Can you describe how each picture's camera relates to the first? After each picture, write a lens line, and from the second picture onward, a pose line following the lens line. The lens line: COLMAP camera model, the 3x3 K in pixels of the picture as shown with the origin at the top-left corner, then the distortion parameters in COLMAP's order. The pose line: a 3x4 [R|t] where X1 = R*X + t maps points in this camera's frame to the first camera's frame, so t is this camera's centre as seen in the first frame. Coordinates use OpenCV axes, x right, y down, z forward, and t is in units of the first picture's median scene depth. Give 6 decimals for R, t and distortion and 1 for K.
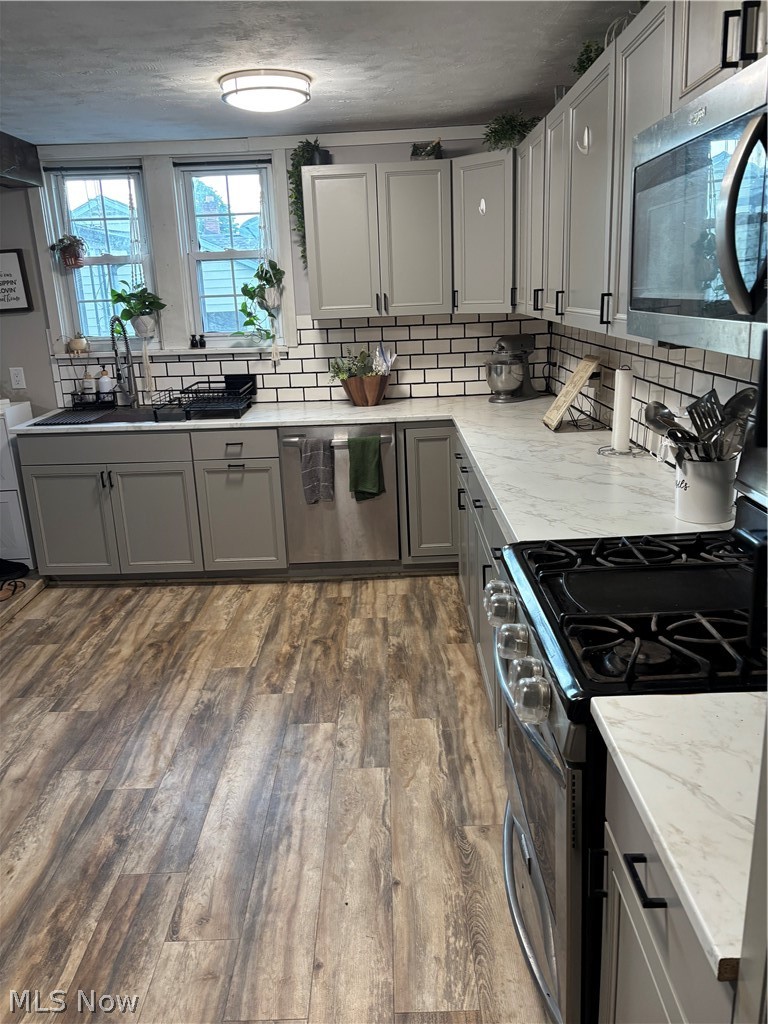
lens RADIAL K [[773.9, 0, 387.7], [0, 773.9, 508.8], [0, 0, 1]] dist [0.016059, 0.004952]
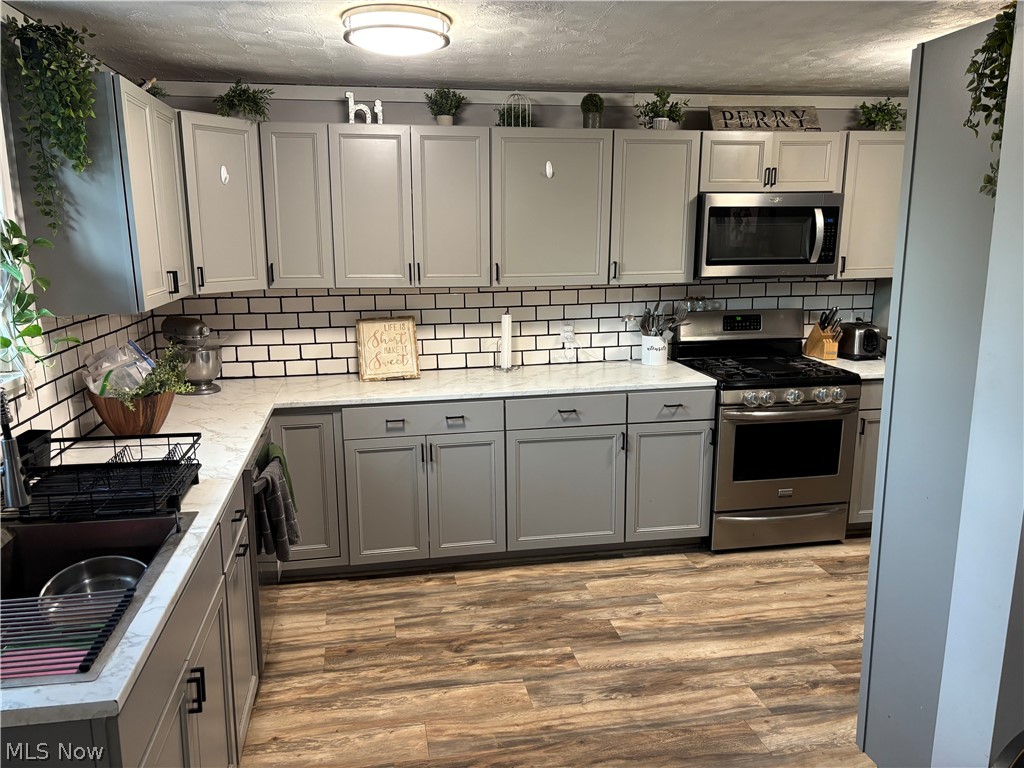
lens RADIAL K [[773.9, 0, 512.6], [0, 773.9, 386.9], [0, 0, 1]] dist [0.016059, 0.004952]
pose [[-0.187145, -0.152672, 0.970396, -1.289081], [0.289432, 0.935428, 0.202989, -0.378692], [-0.938726, 0.318851, -0.130872, 1.364594]]
